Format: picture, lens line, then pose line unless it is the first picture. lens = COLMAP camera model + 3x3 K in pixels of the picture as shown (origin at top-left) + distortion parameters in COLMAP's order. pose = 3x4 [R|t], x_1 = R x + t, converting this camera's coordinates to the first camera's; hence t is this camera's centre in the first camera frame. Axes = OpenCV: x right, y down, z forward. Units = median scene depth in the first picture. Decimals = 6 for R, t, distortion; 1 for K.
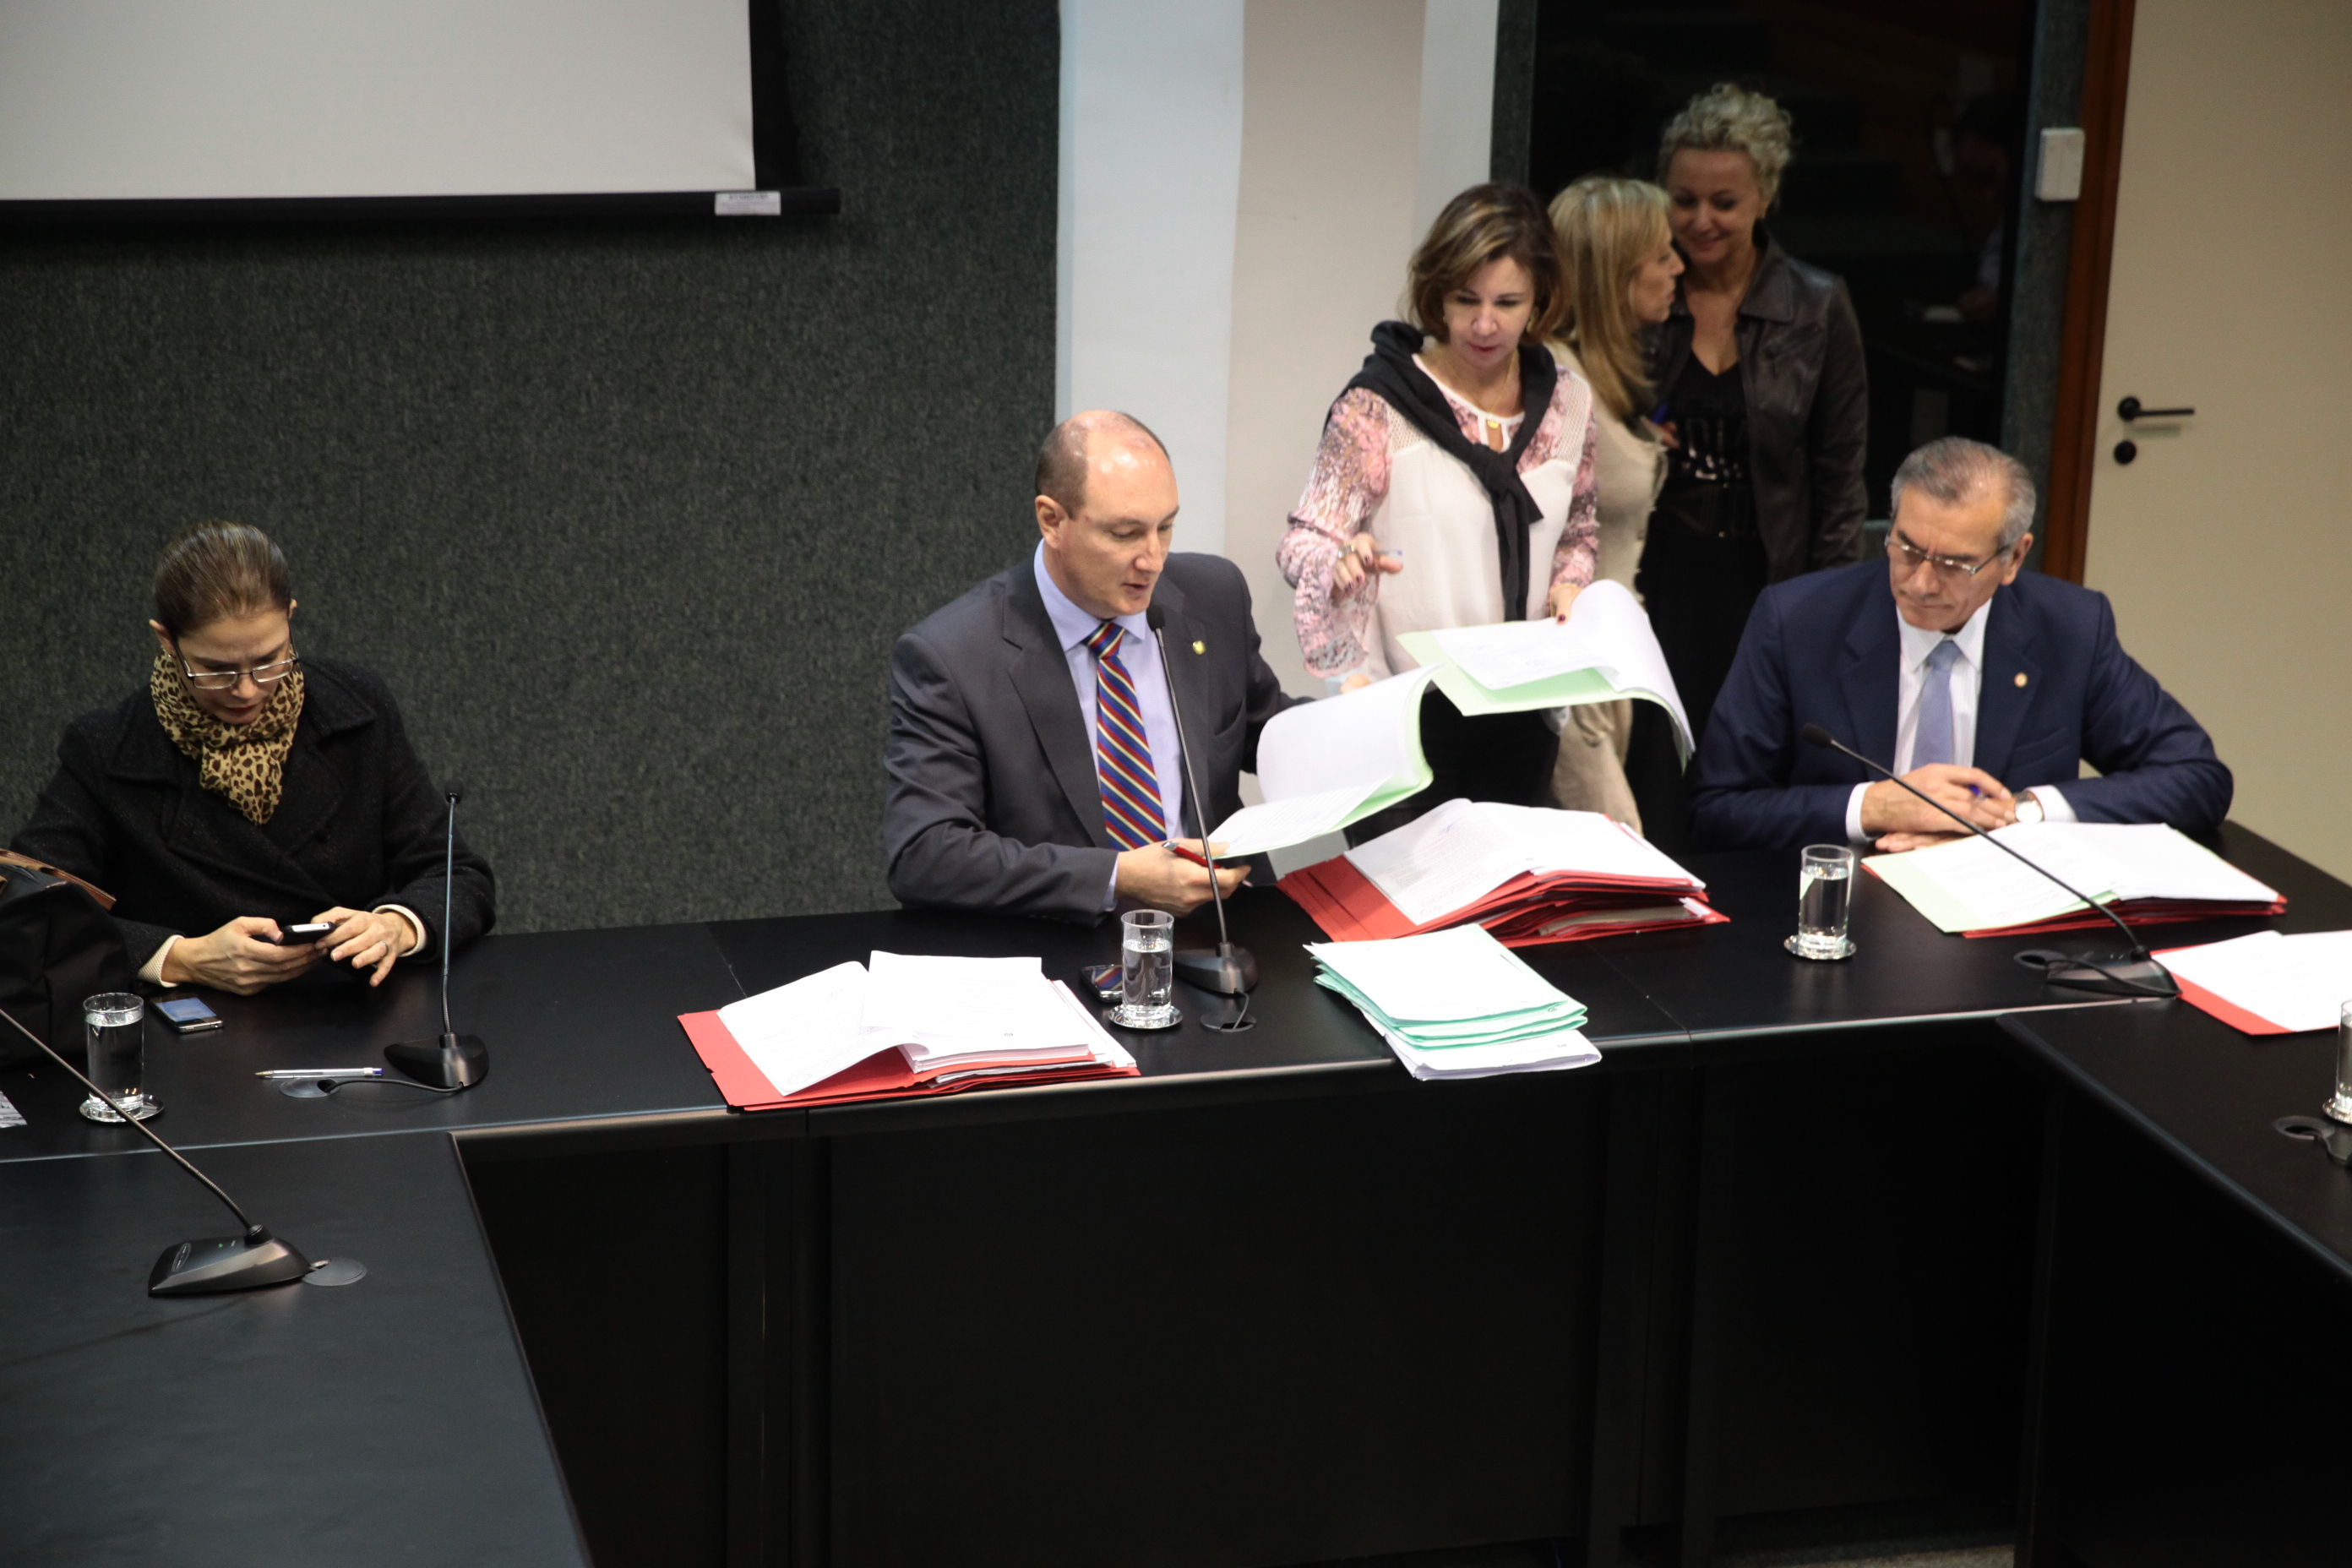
lens RADIAL K [[4454.1, 0, 1185.7], [0, 4454.1, 773.8], [0, 0, 1]] dist [0.279869, 0.000000]
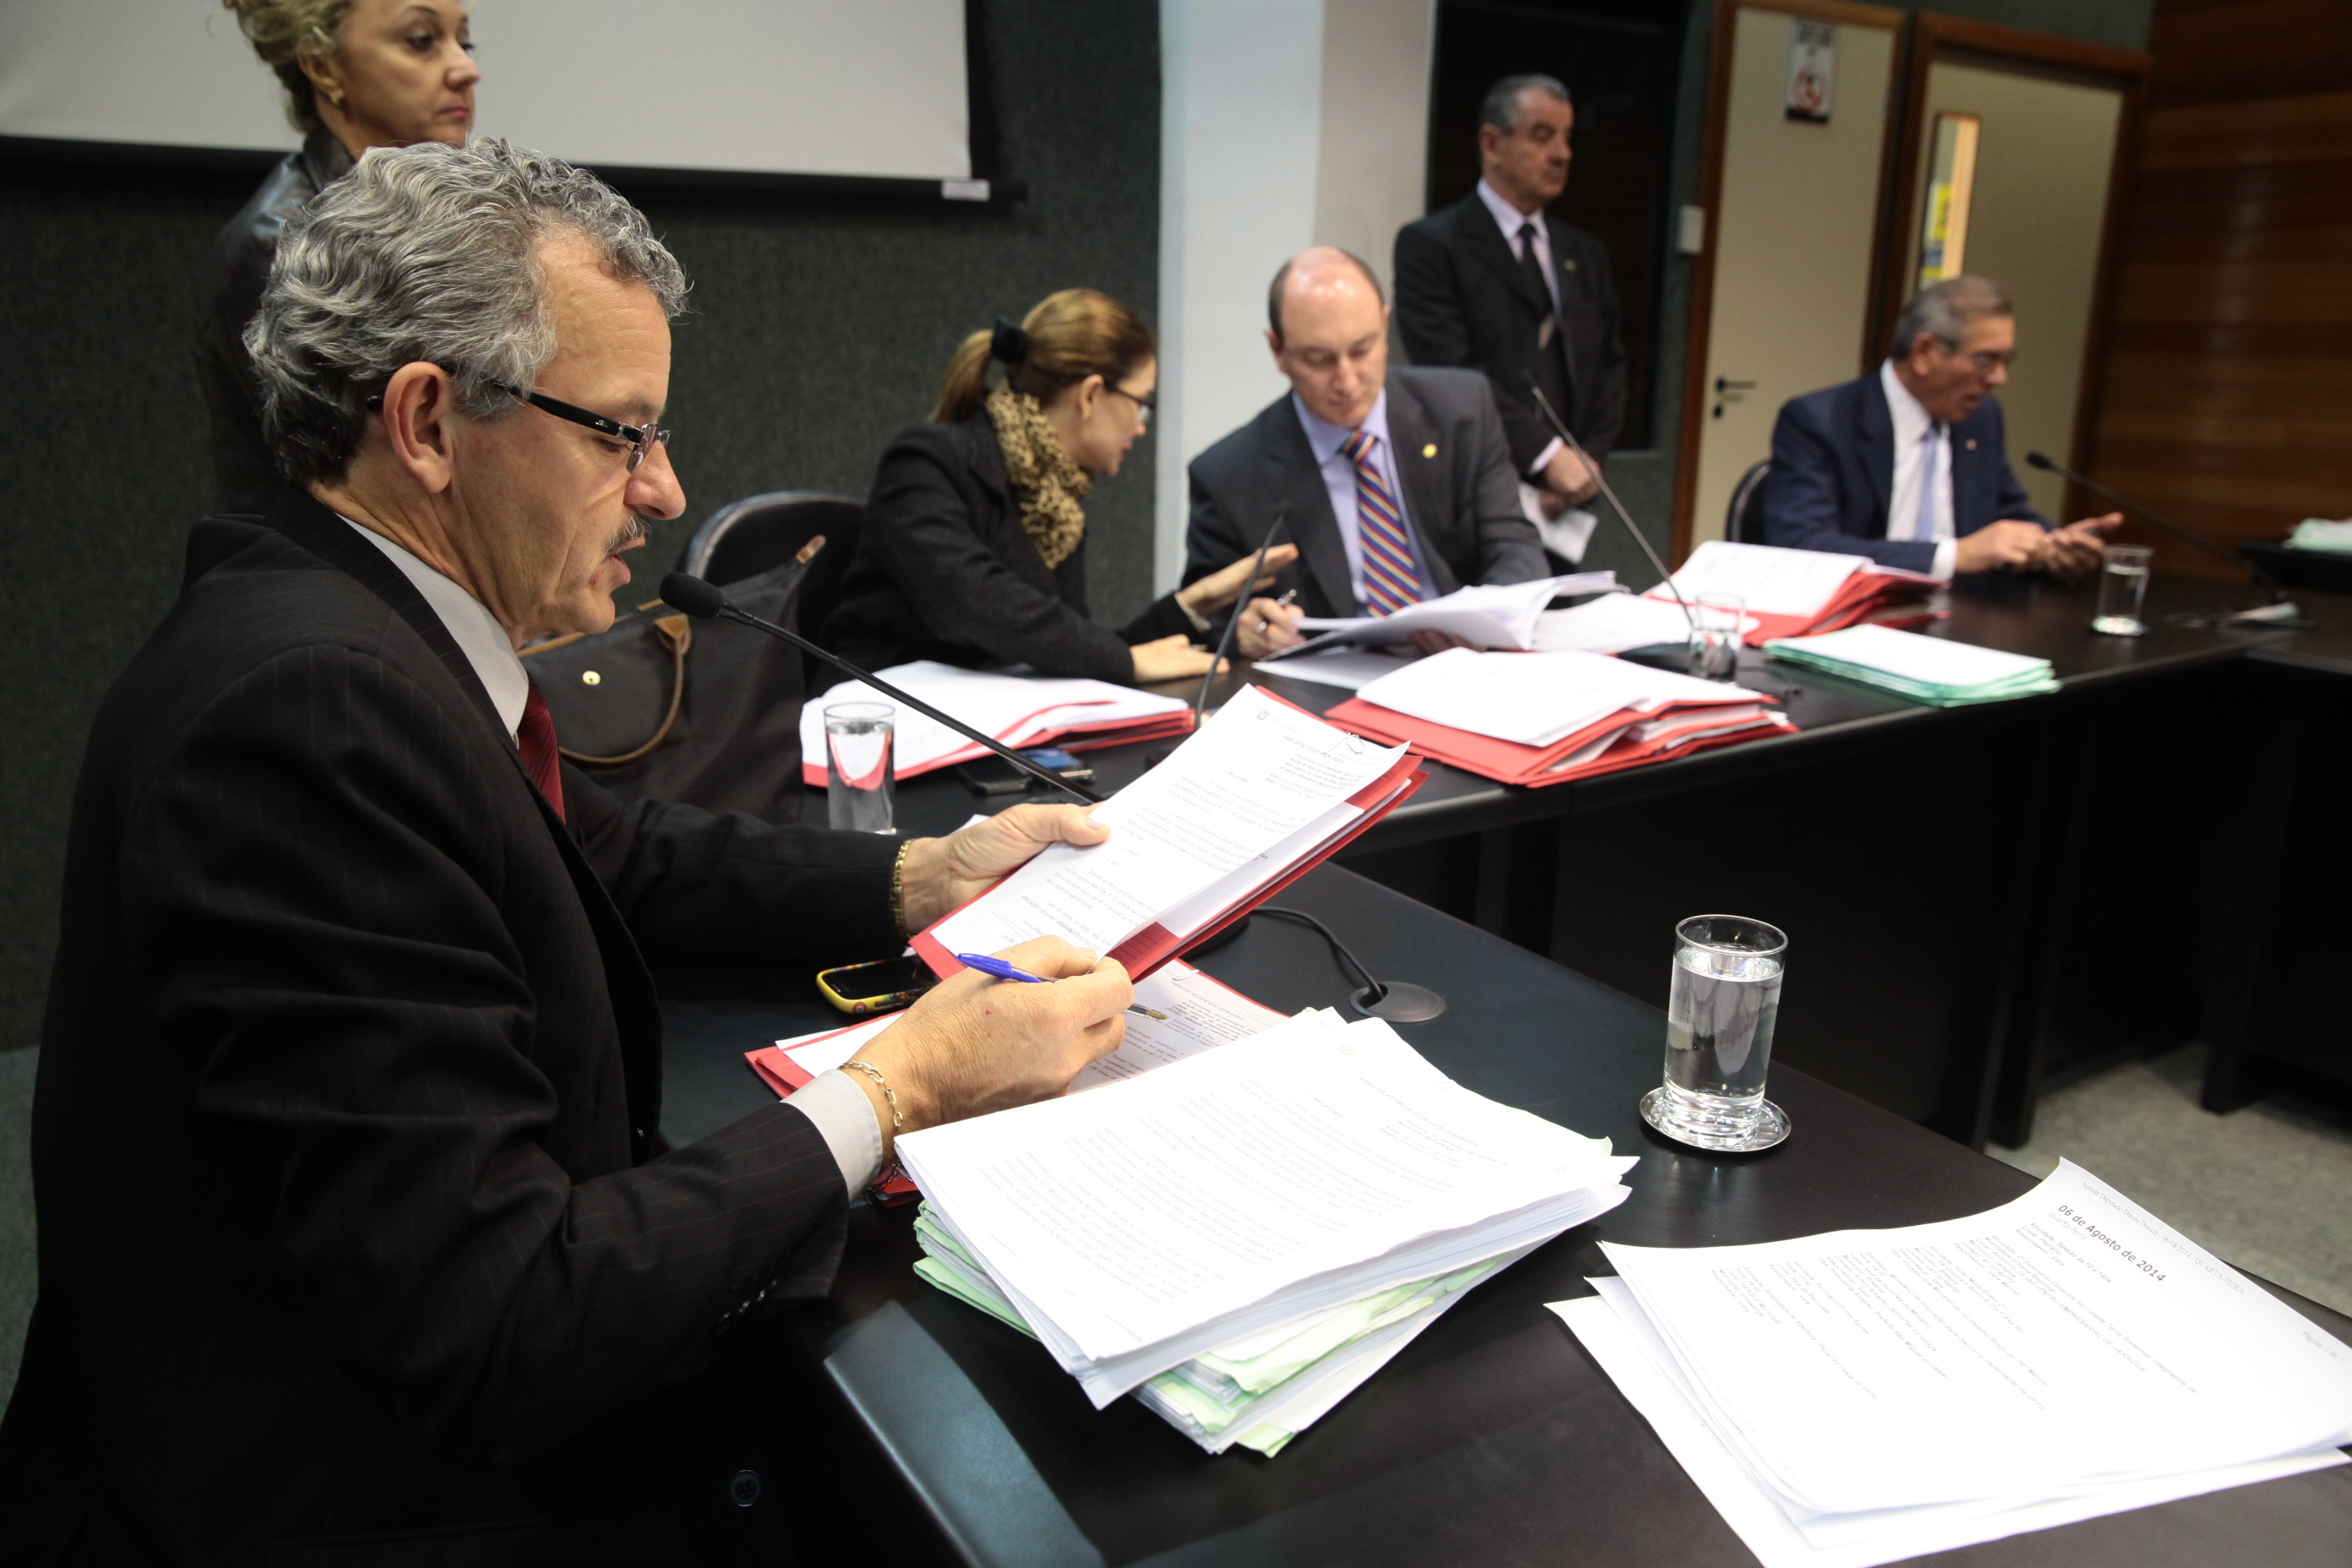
lens RADIAL K [[1818.5, 0, 1217.4], [0, 1818.5, 791.0], [0, 0, 1]] dist [-0.029064, -0.001307]
pose [[0.950682, -0.086950, 0.297730, -0.199487], [0.085806, 0.996168, 0.016937, 0.045829], [-0.298062, 0.009446, 0.954500, 0.467484]]
